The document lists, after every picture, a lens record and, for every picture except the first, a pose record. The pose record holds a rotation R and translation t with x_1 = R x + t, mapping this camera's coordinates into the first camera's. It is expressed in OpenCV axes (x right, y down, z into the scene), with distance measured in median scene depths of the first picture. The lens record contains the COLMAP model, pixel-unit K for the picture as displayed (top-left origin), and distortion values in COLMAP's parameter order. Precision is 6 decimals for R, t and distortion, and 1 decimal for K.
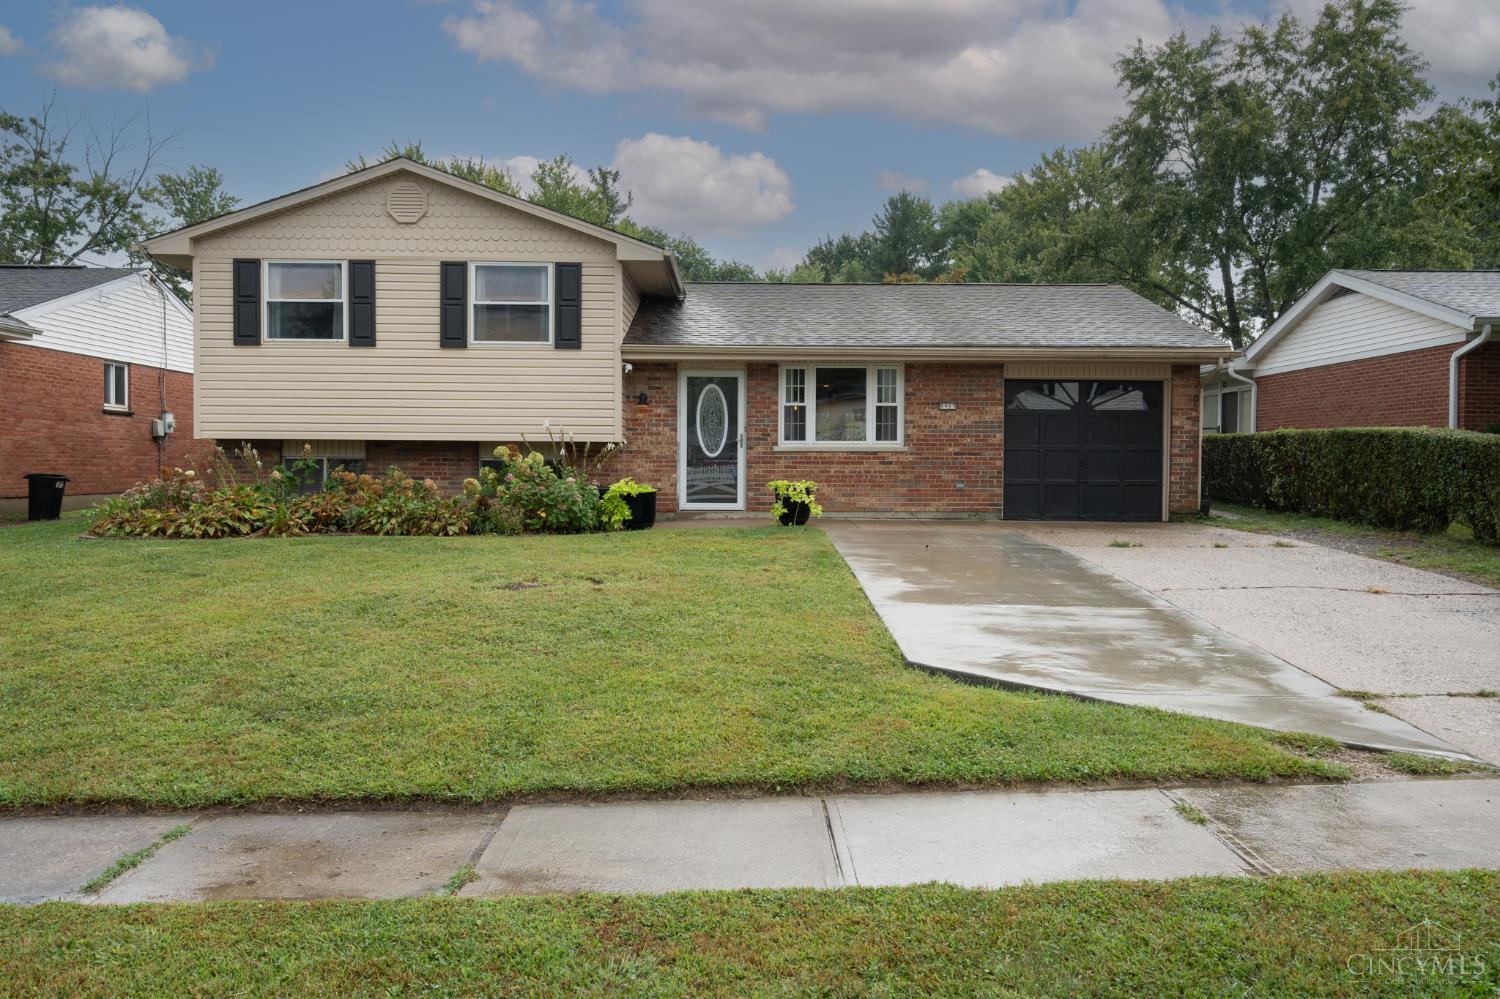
lens RADIAL K [[1166.5, 0, 758.5], [0, 1166.5, 497.6], [0, 0, 1]] dist [0.009451, -0.009231]
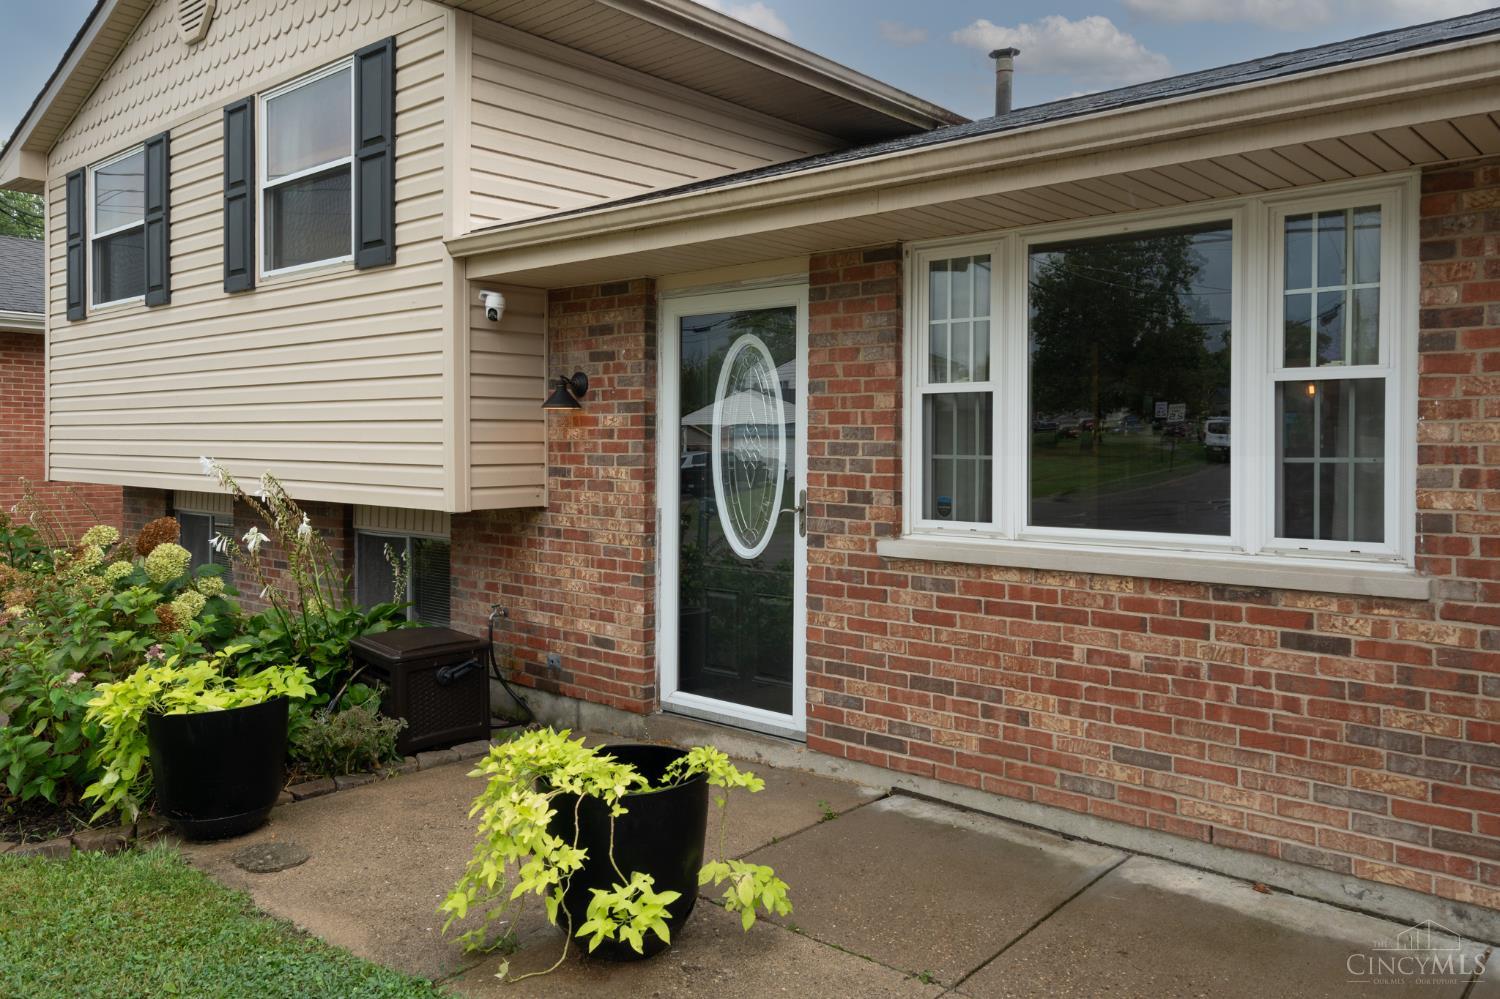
lens RADIAL K [[1126.2, 0, 735.4], [0, 1126.2, 460.1], [0, 0, 1]] dist [0.010501, 0.001775]
pose [[0.739325, 0.008188, -0.673299, 0.170491], [-0.018824, 0.999787, -0.008511, -0.060007], [0.673085, 0.018966, 0.739322, 0.772481]]
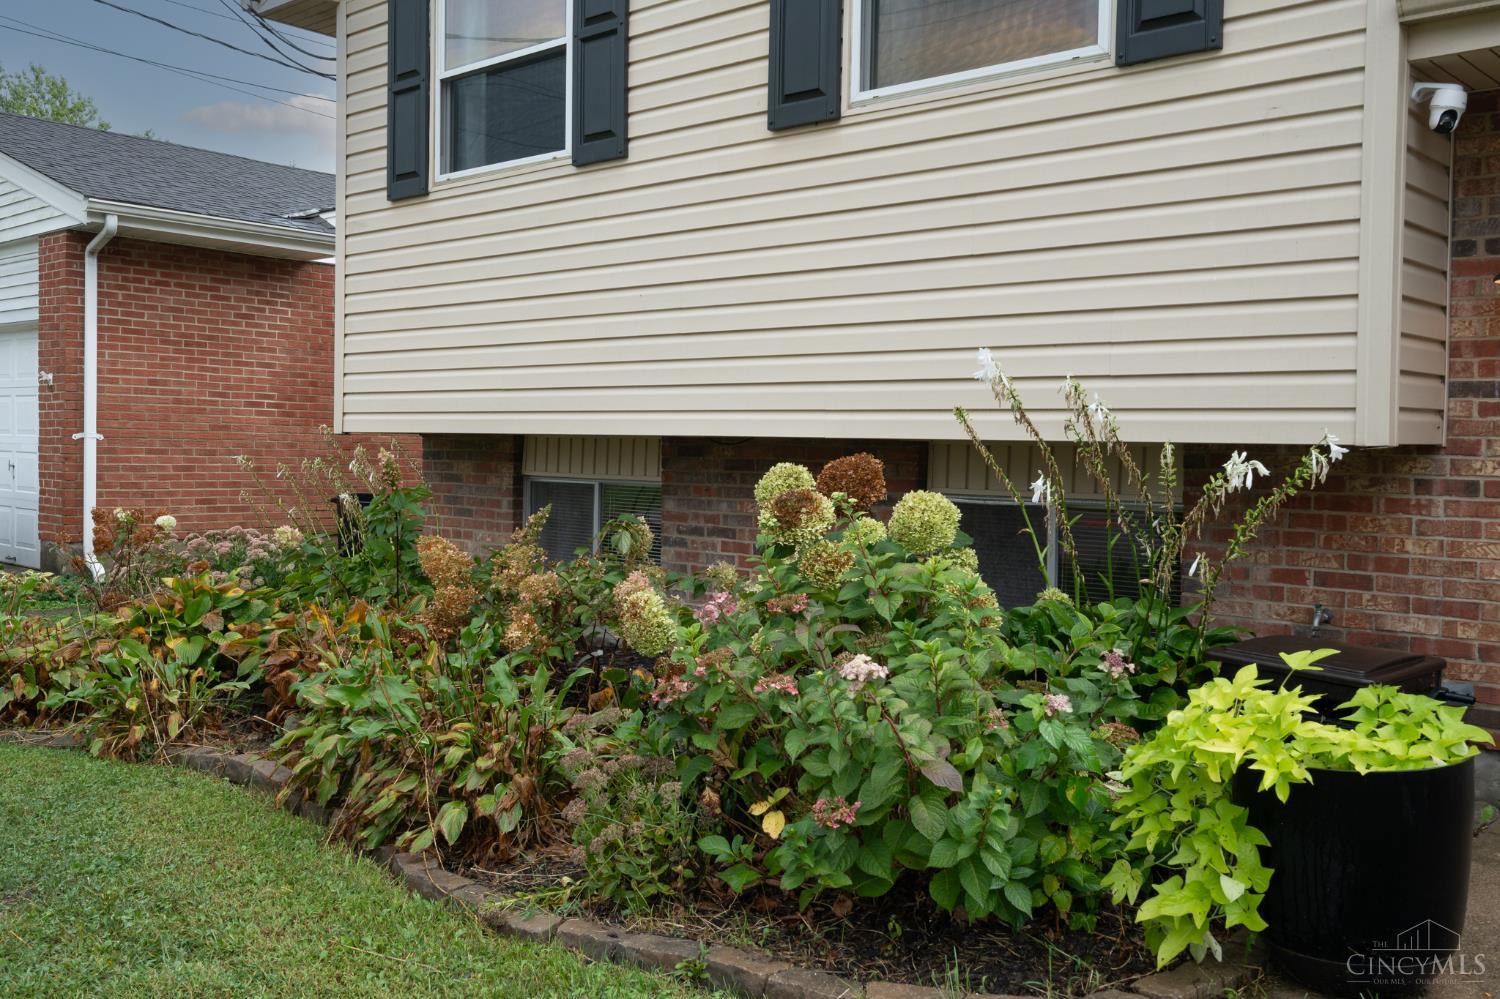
lens RADIAL K [[1391.4, 0, 701.9], [0, 1391.4, 498.6], [0, 0, 1]] dist [-0.008506, 0.000000]
pose [[0.719358, 0.031769, -0.693913, -0.028859], [-0.030696, 0.999432, 0.013934, -0.036124], [0.693961, 0.011277, 0.719924, 0.698075]]
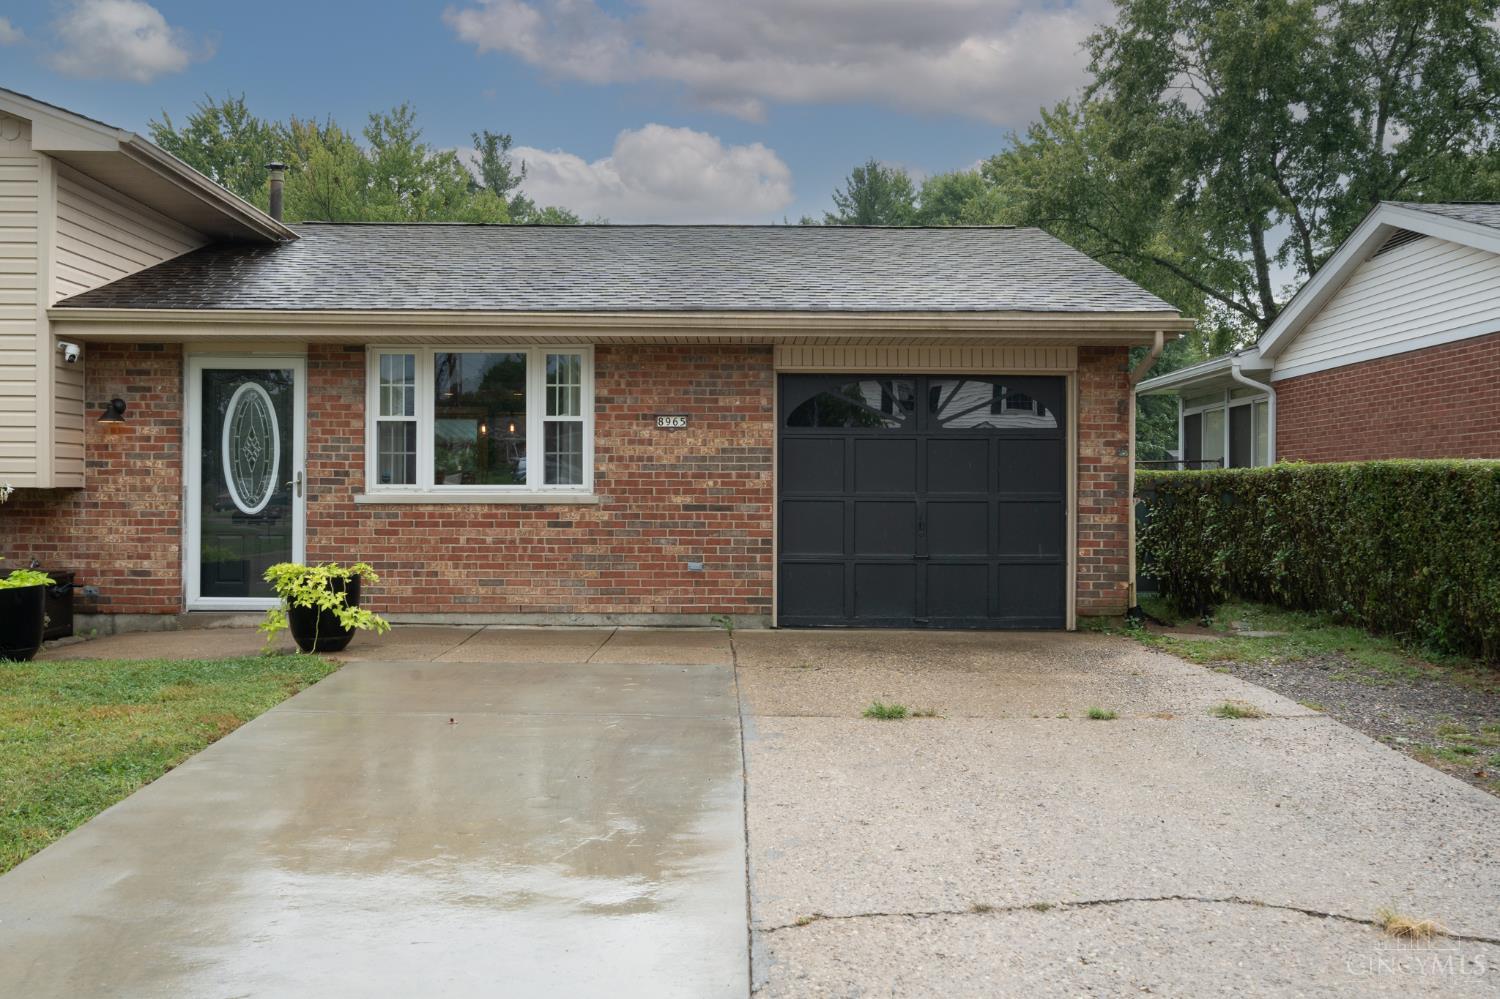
lens RADIAL K [[1380.6, 0, 748.2], [0, 1380.6, 497.2], [0, 0, 1]] dist [0.001183, 0.000000]
pose [[0.999995, -0.000695, -0.003154, 0.200019], [0.000591, 0.999463, -0.032771, -0.021280], [0.003175, 0.032769, 0.999458, 0.349427]]
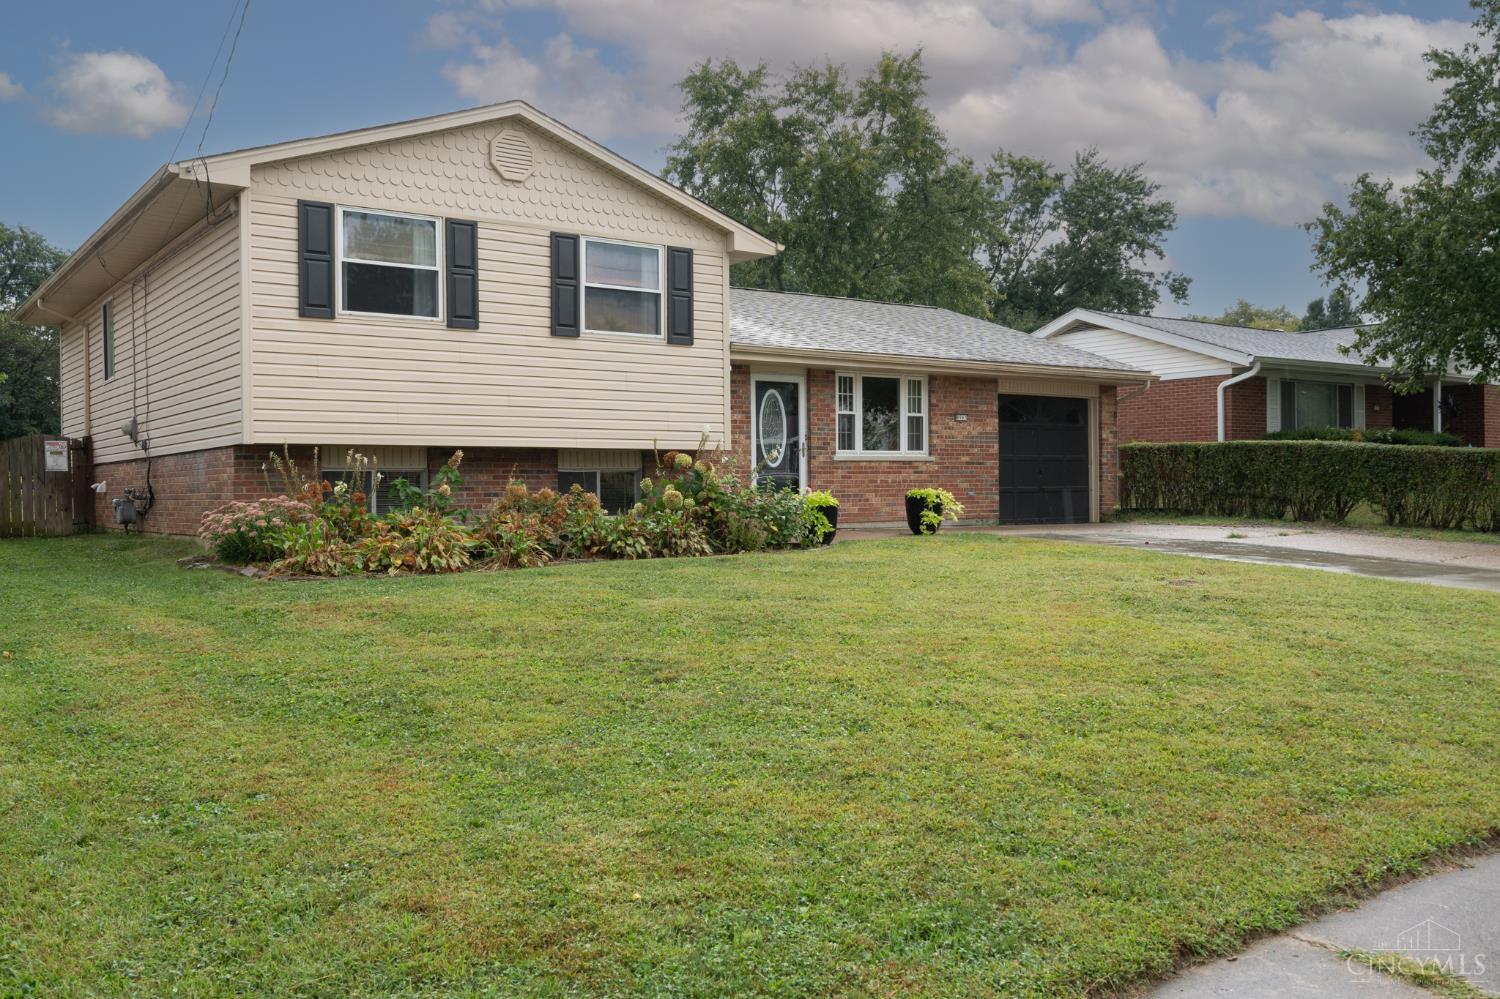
lens RADIAL K [[1281.4, 0, 748.4], [0, 1281.4, 493.0], [0, 0, 1]] dist [-0.015147, -0.000984]
pose [[0.816799, -0.015058, 0.576725, -0.654591], [0.026413, 0.999587, -0.011309, -0.002993], [-0.576317, 0.024470, 0.816860, 0.175072]]
